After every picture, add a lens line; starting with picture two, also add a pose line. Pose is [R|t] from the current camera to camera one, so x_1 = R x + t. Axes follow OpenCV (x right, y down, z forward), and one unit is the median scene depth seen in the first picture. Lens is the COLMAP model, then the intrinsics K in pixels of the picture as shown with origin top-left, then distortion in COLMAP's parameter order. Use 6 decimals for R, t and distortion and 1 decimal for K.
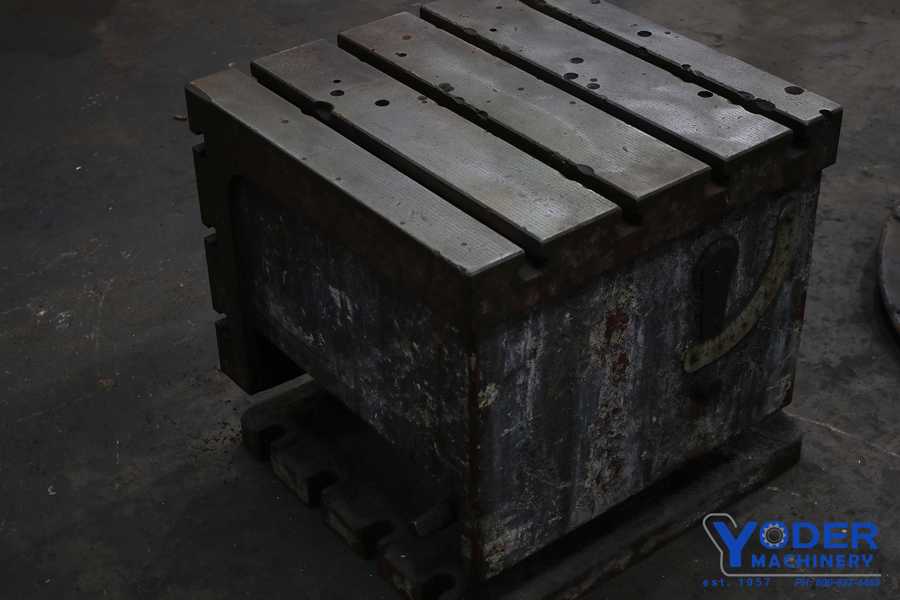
lens RADIAL K [[1496.0, 0, 450.0], [0, 1496.0, 300.0], [0, 0, 1]] dist [0.041564, 0.066849]
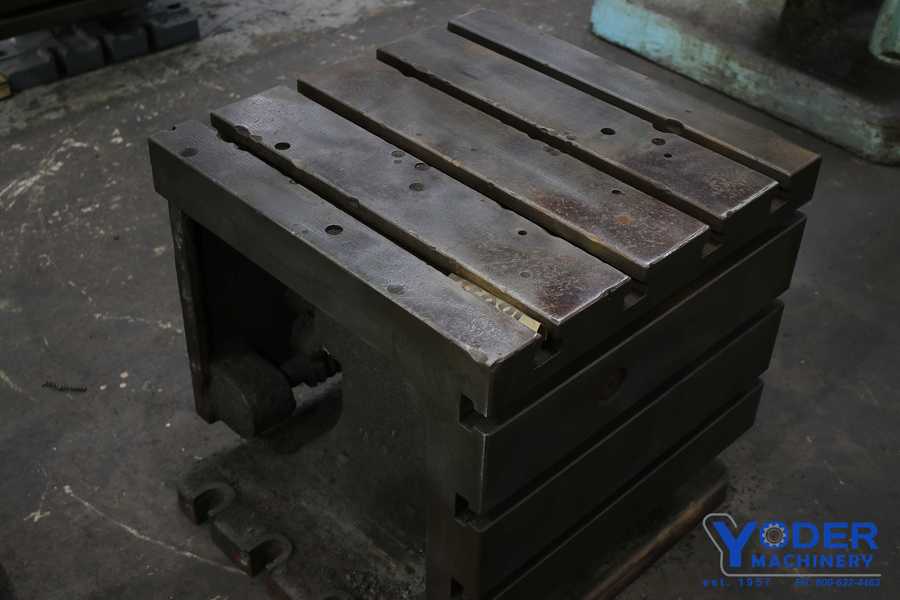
lens RADIAL K [[1166.8, 0, 450.0], [0, 1166.8, 300.0], [0, 0, 1]] dist [-0.038224, -0.032233]
pose [[-0.993981, 0.054876, -0.094817, 0.139340], [-0.072700, 0.317051, 0.945618, -0.821854], [0.081954, 0.946820, -0.311153, 1.333101]]
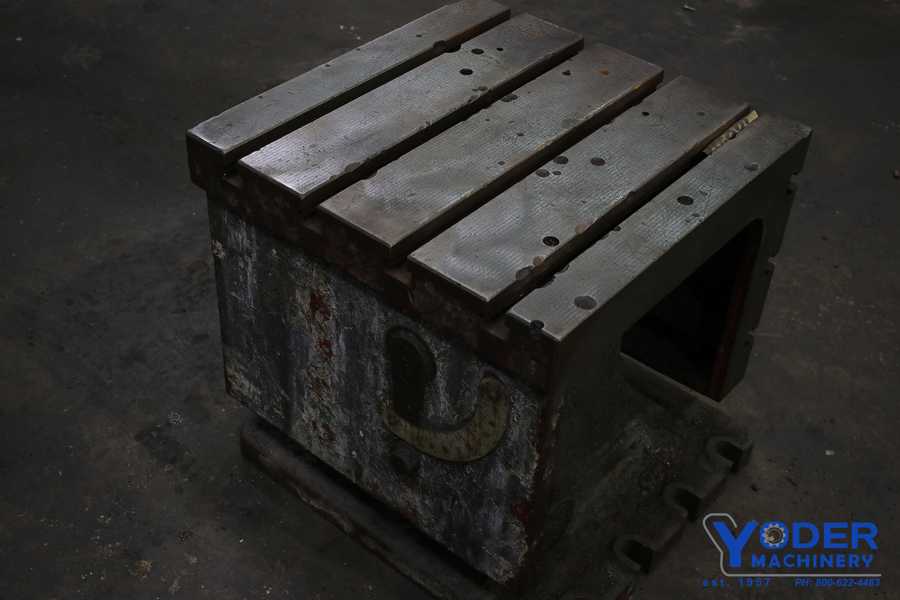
lens RADIAL K [[1141.5, 0, 450.0], [0, 1141.5, 300.0], [0, 0, 1]] dist [-0.016784, -0.011901]
pose [[0.198221, 0.641926, -0.740702, 0.694712], [-0.585546, 0.683580, 0.435723, -0.378924], [0.786031, 0.347345, 0.511377, 0.606772]]
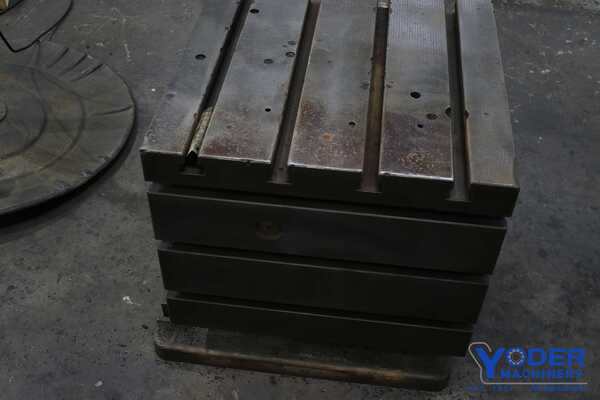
lens RADIAL K [[716.8, 0, 300.0], [0, 716.8, 200.0], [0, 0, 1]] dist [-0.055127, 0.010163]
pose [[-0.703258, -0.495284, 0.510021, -0.355095], [0.390420, 0.330482, 0.859275, -0.708340], [-0.594139, 0.803414, -0.039045, 1.161190]]
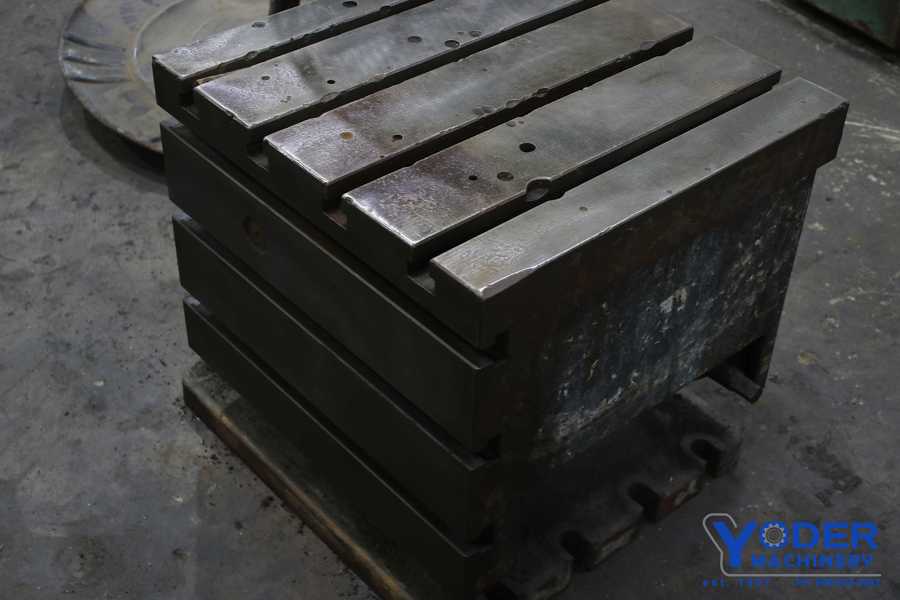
lens RADIAL K [[1288.2, 0, 450.0], [0, 1288.2, 300.0], [0, 0, 1]] dist [-0.014909, -0.025496]
pose [[-0.049616, -0.615804, 0.786336, -0.685673], [0.534485, 0.648714, 0.541753, -0.502675], [-0.843720, 0.447164, 0.296952, 0.849144]]
